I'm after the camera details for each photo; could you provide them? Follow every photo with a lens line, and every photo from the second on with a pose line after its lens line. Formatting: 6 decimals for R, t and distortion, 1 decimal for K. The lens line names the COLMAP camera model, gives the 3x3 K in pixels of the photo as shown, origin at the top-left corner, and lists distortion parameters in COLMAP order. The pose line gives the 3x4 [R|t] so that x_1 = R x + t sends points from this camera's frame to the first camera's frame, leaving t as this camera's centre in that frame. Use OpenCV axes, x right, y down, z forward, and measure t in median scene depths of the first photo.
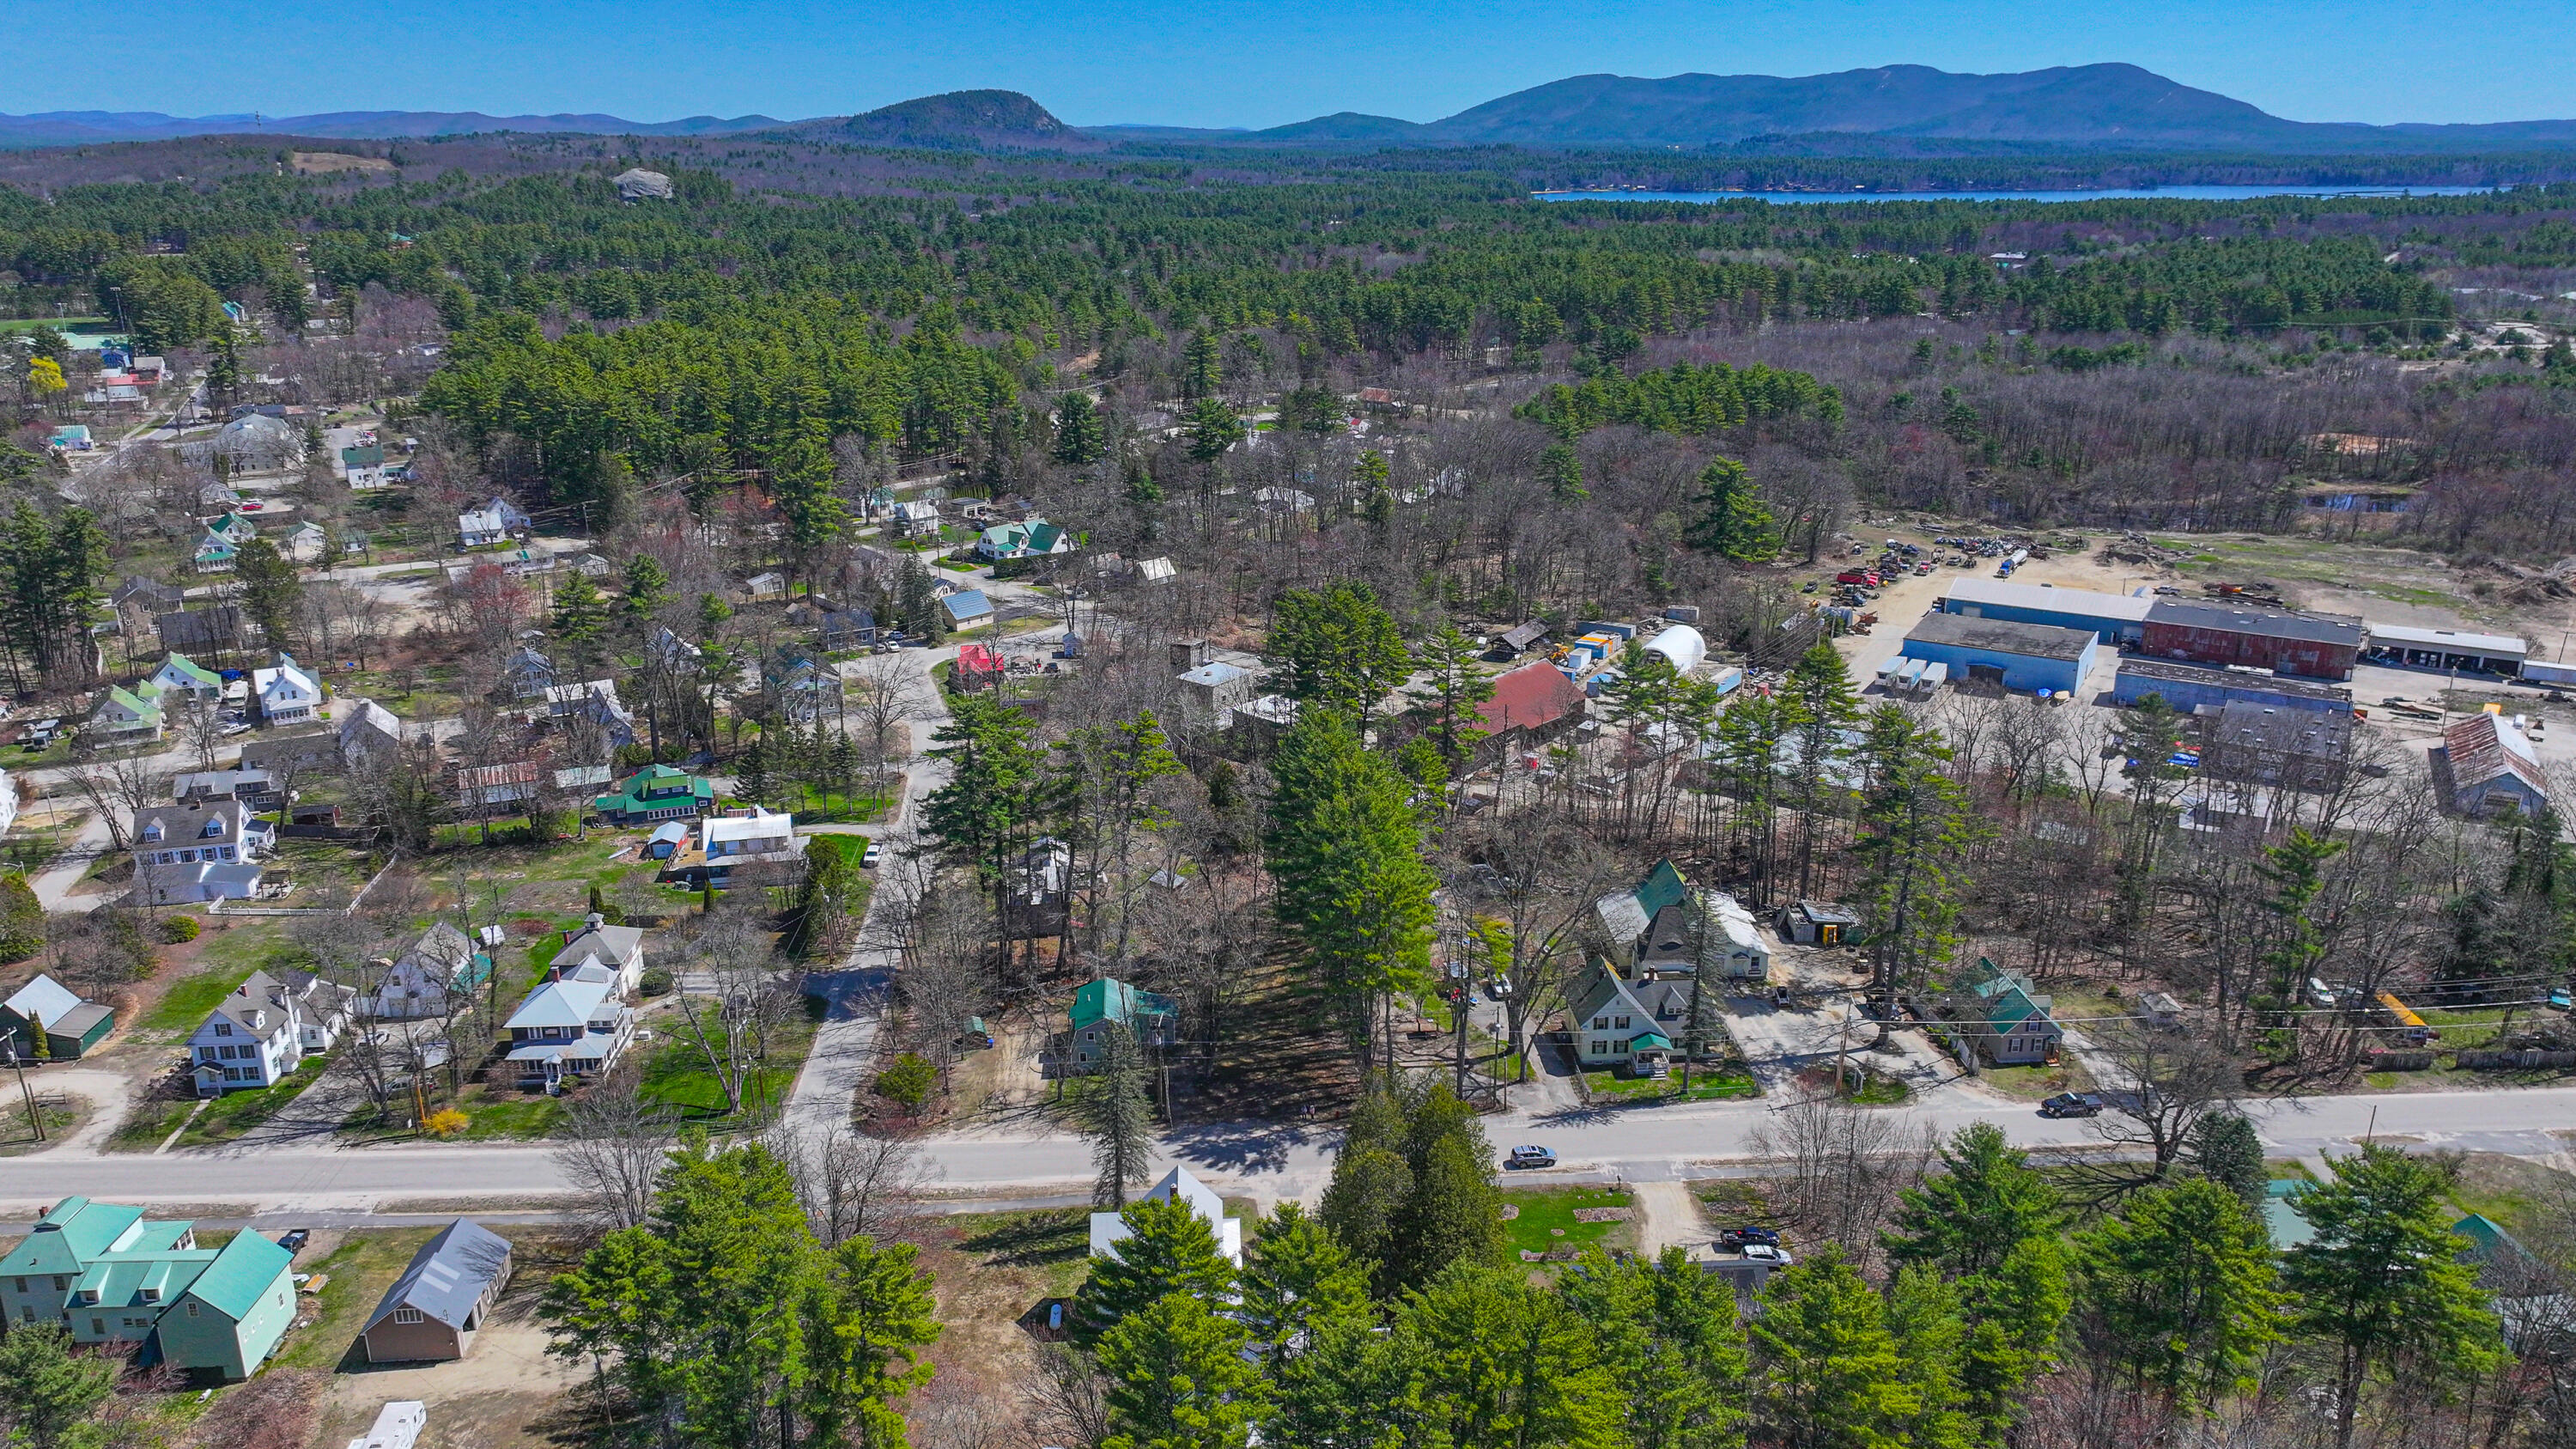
lens RADIAL K [[1810.1, 0, 1297.7], [0, 1810.1, 716.9], [0, 0, 1]] dist [0.000948, 0.014534]
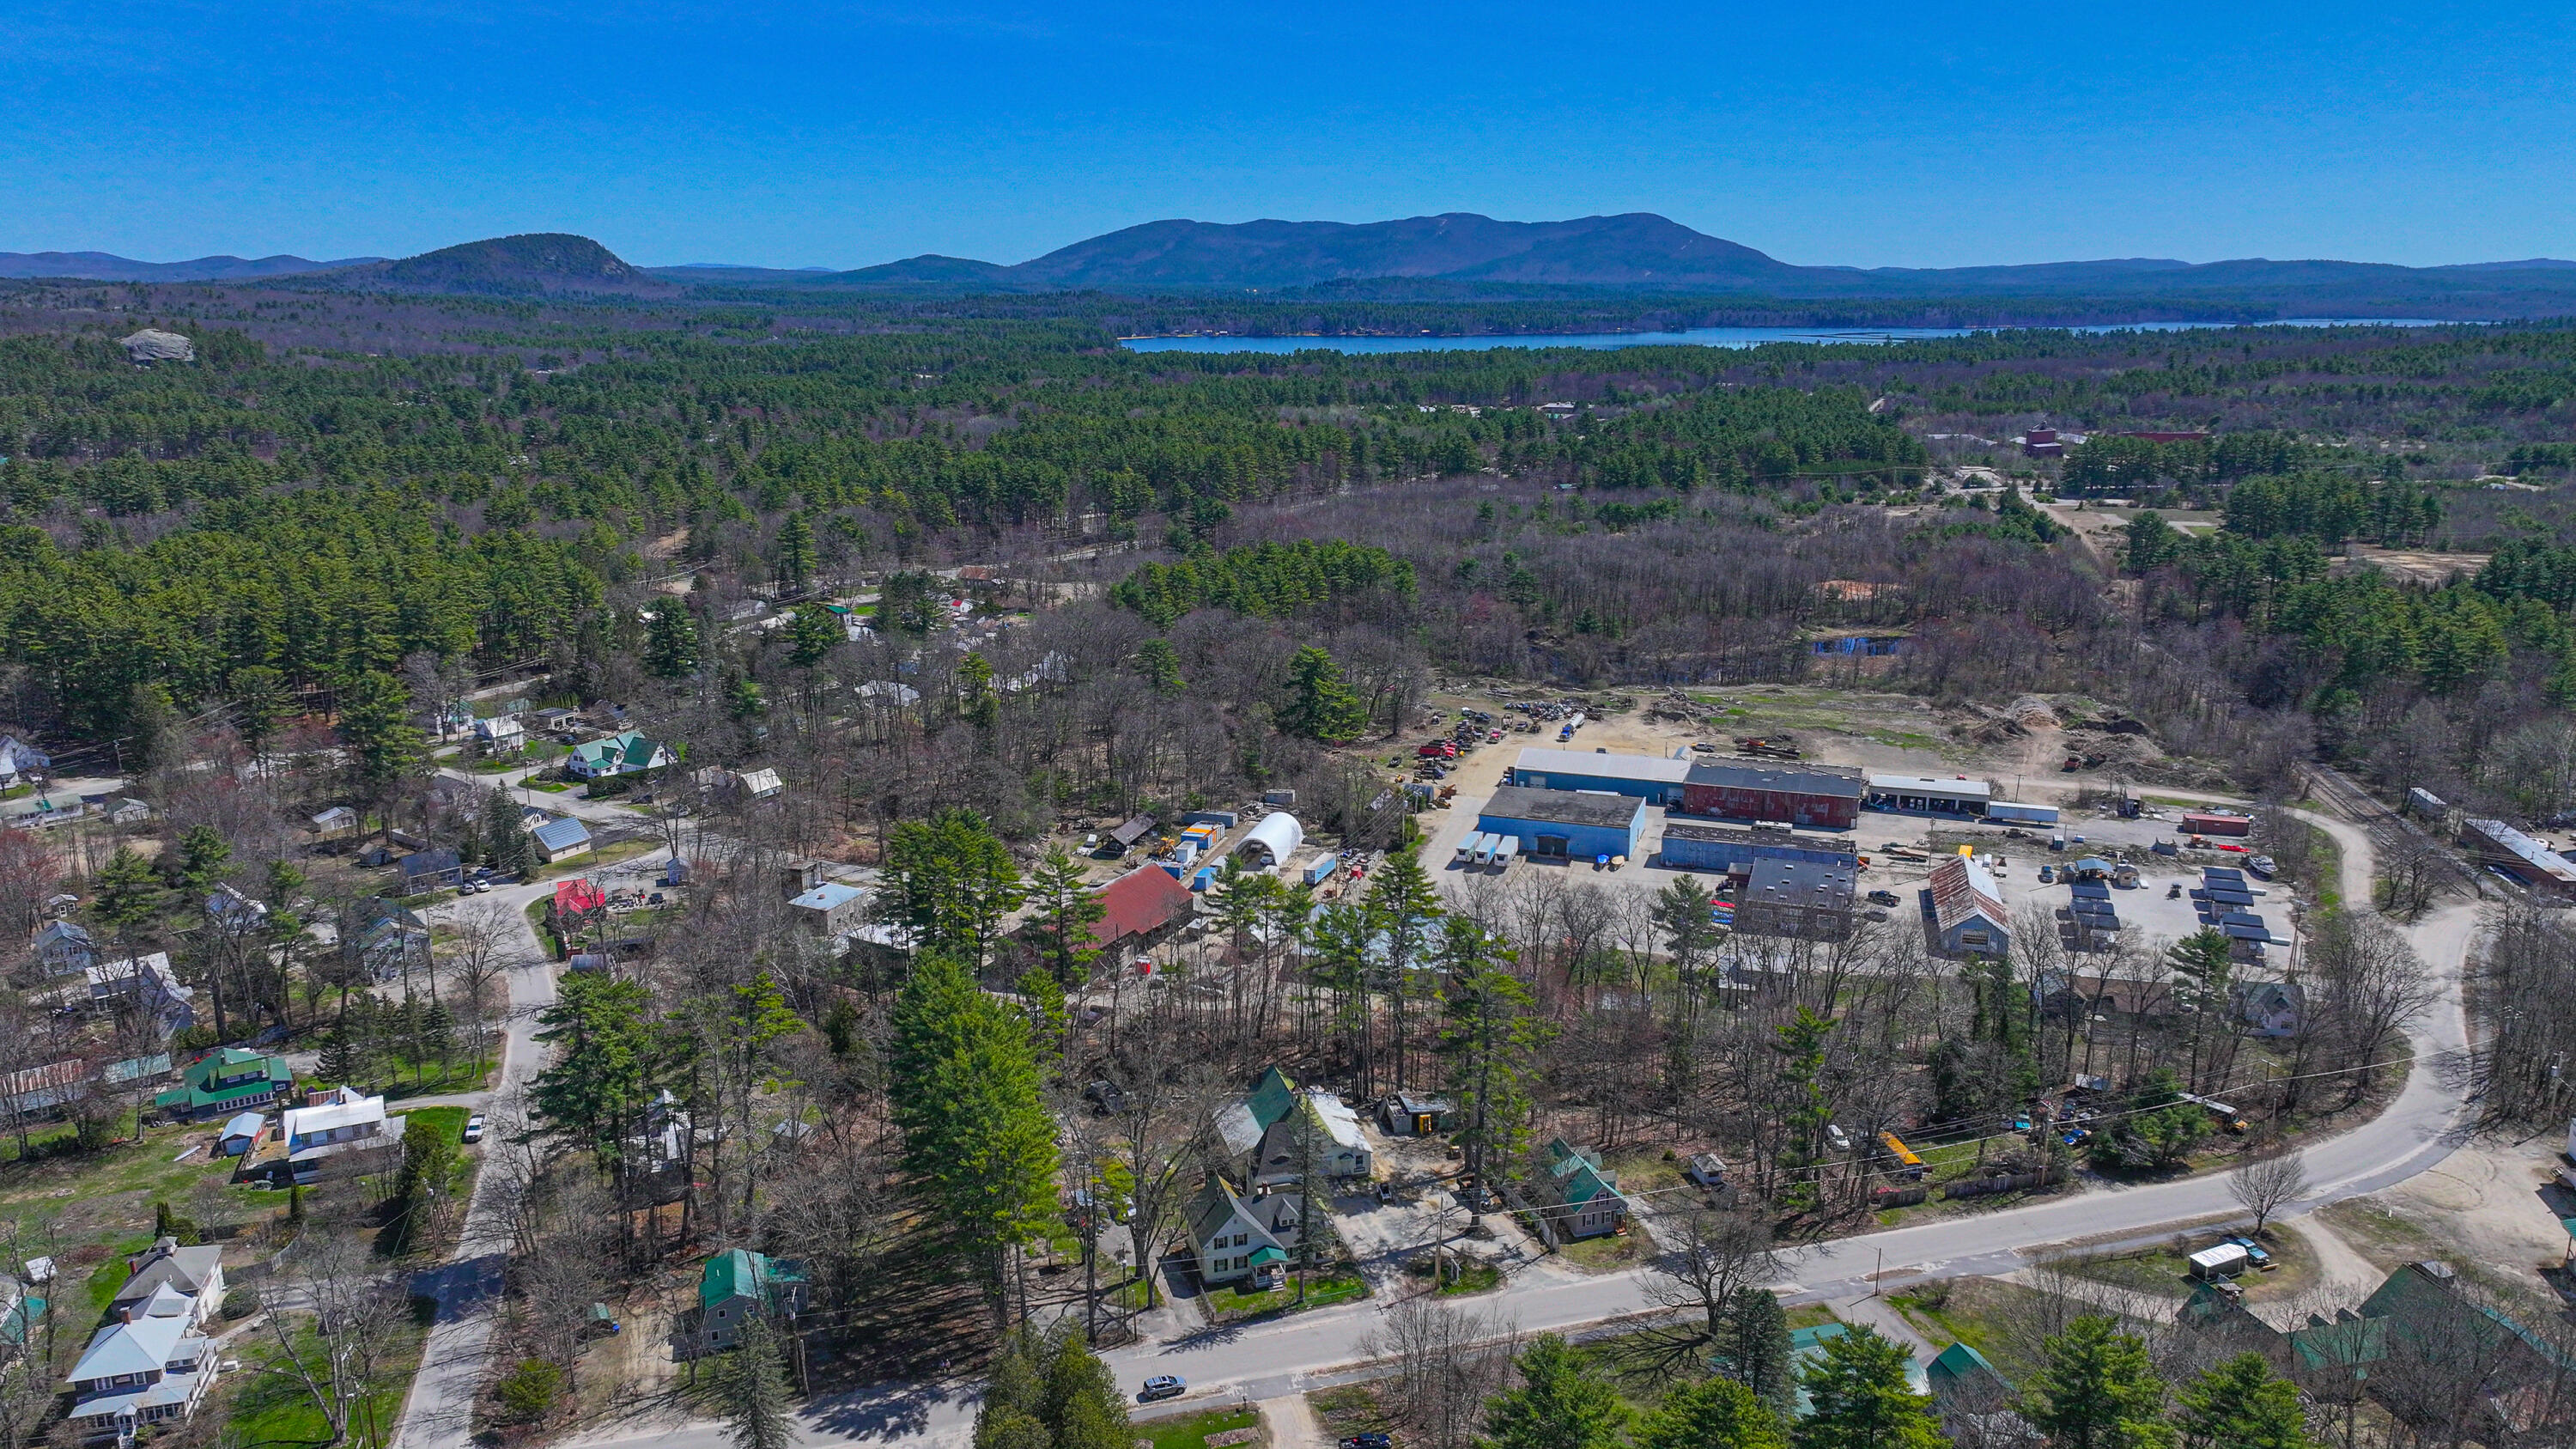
lens RADIAL K [[1810.1, 0, 1292.7], [0, 1810.1, 723.5], [0, 0, 1]] dist [0.000948, 0.014534]
pose [[0.976511, -0.052232, 0.209041, 0.001031], [0.066286, 0.995947, -0.060794, -0.033924], [-0.205018, 0.073222, 0.976015, -0.036001]]
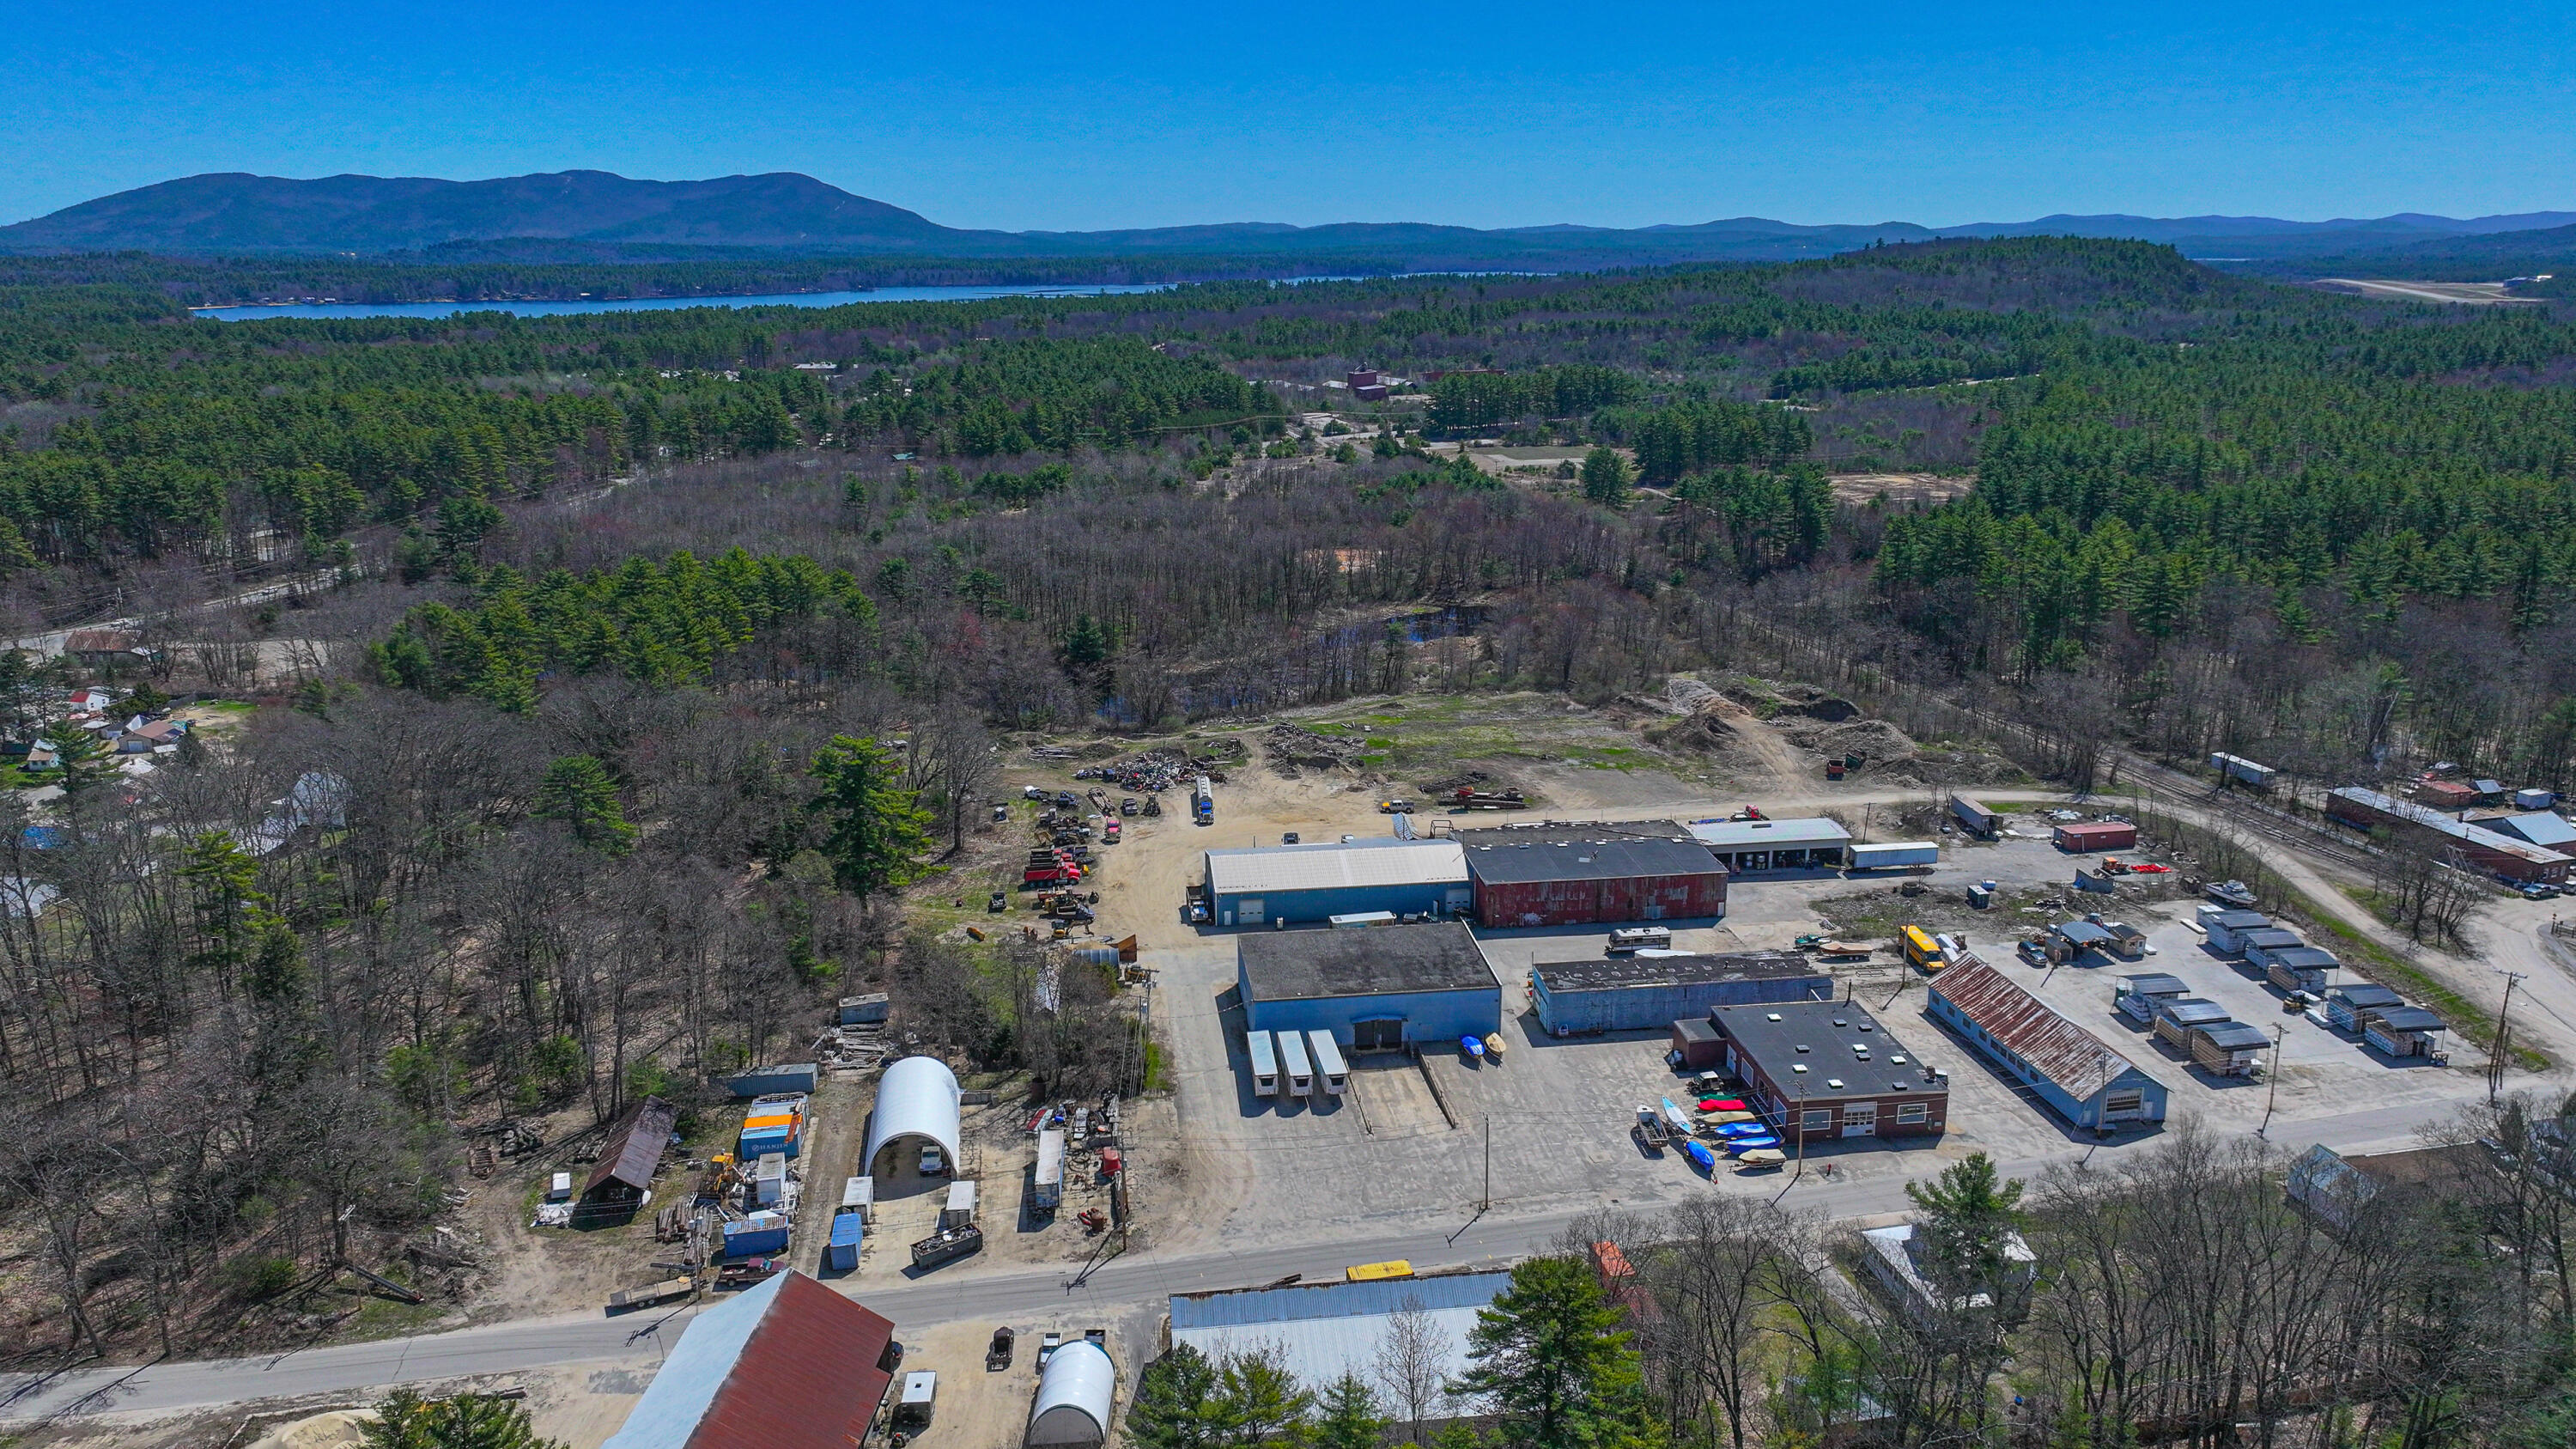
lens RADIAL K [[1810.1, 0, 1292.8], [0, 1810.1, 727.5], [0, 0, 1]] dist [0.000948, 0.014534]
pose [[0.784702, -0.164801, 0.597565, -0.023246], [0.193450, 0.980971, 0.016509, -0.128124], [-0.588915, 0.102645, 0.801651, 0.398752]]
